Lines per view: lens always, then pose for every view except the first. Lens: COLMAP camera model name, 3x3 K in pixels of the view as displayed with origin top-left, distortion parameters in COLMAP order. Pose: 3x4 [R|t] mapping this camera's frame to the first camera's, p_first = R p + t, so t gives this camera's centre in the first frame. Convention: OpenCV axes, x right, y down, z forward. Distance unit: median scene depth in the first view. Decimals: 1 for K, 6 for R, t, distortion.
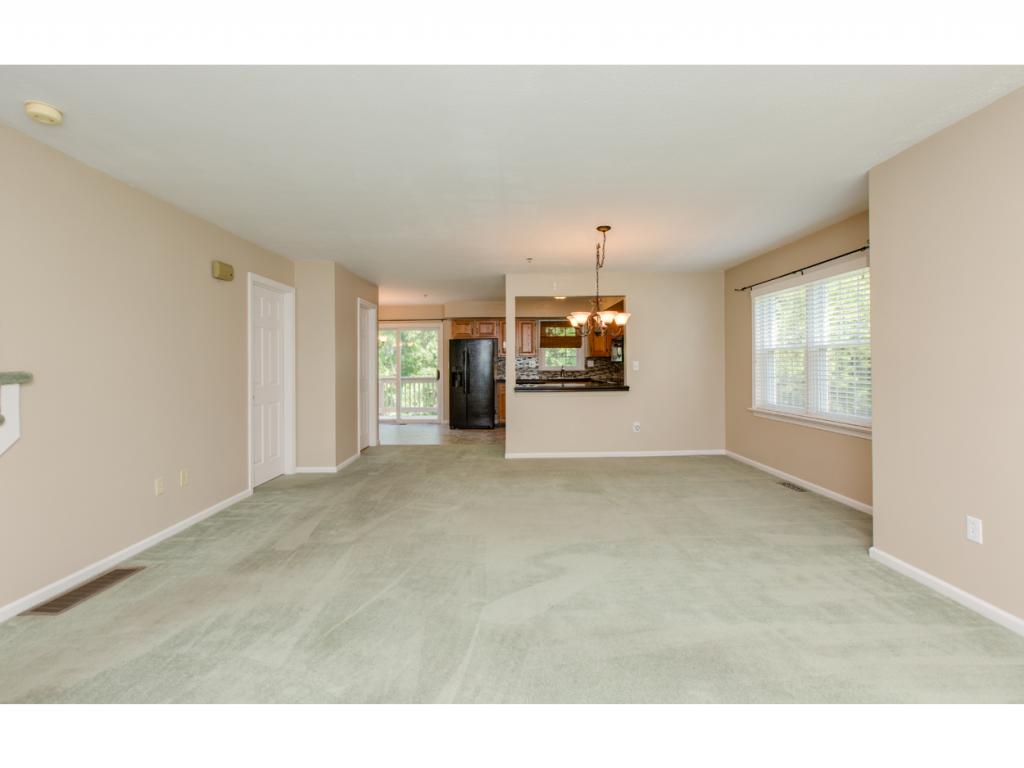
lens RADIAL K [[461.2, 0, 510.3], [0, 461.2, 366.7], [0, 0, 1]] dist [-0.000113, -0.000379]
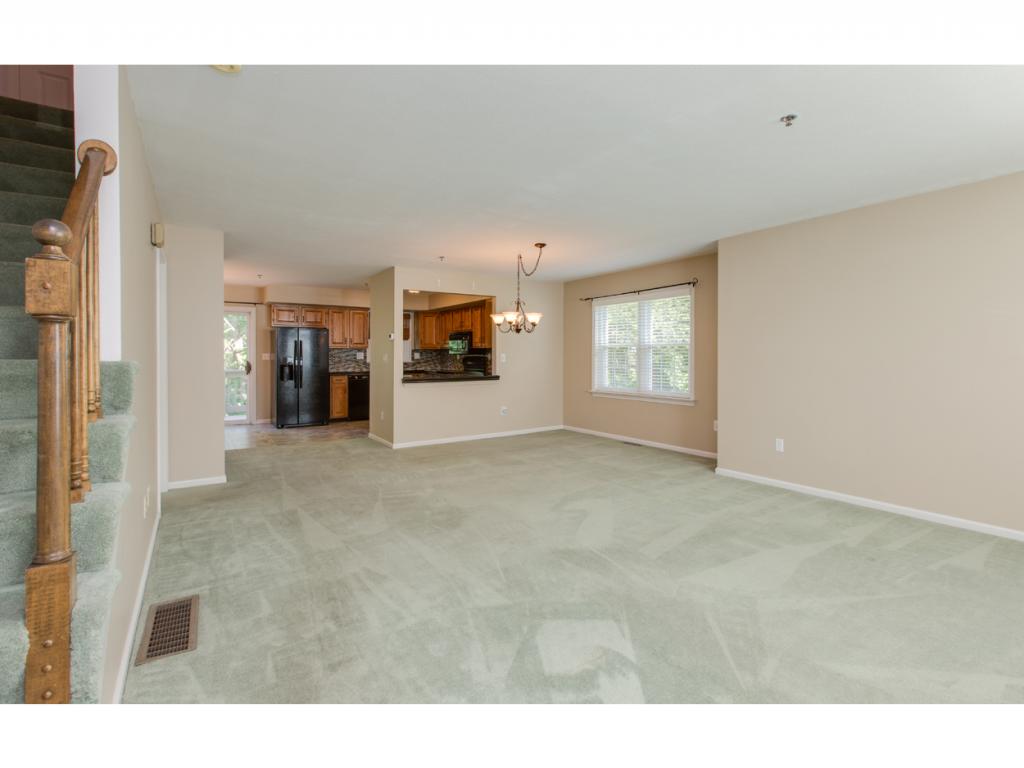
lens RADIAL K [[474.7, 0, 510.9], [0, 474.7, 362.7], [0, 0, 1]] dist [-0.001439, -0.000151]
pose [[0.839139, 0.001579, 0.543914, -0.359924], [-0.004598, 0.999981, 0.004190, 0.005099], [-0.543897, -0.006017, 0.839130, -0.011041]]
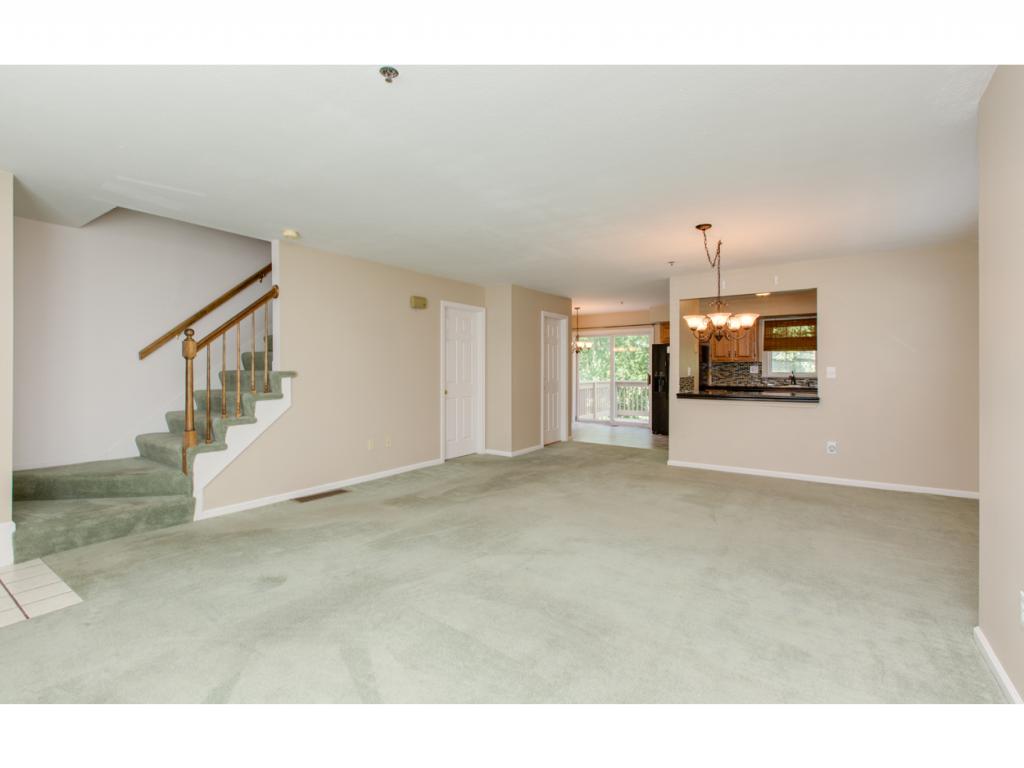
lens RADIAL K [[467.2, 0, 500.3], [0, 467.2, 365.4], [0, 0, 1]] dist [-0.000356, -0.000141]
pose [[0.809484, 0.004332, -0.587126, 0.282611], [-0.011241, 0.999904, -0.008121, -0.001375], [0.587034, 0.013173, 0.809455, -0.016120]]
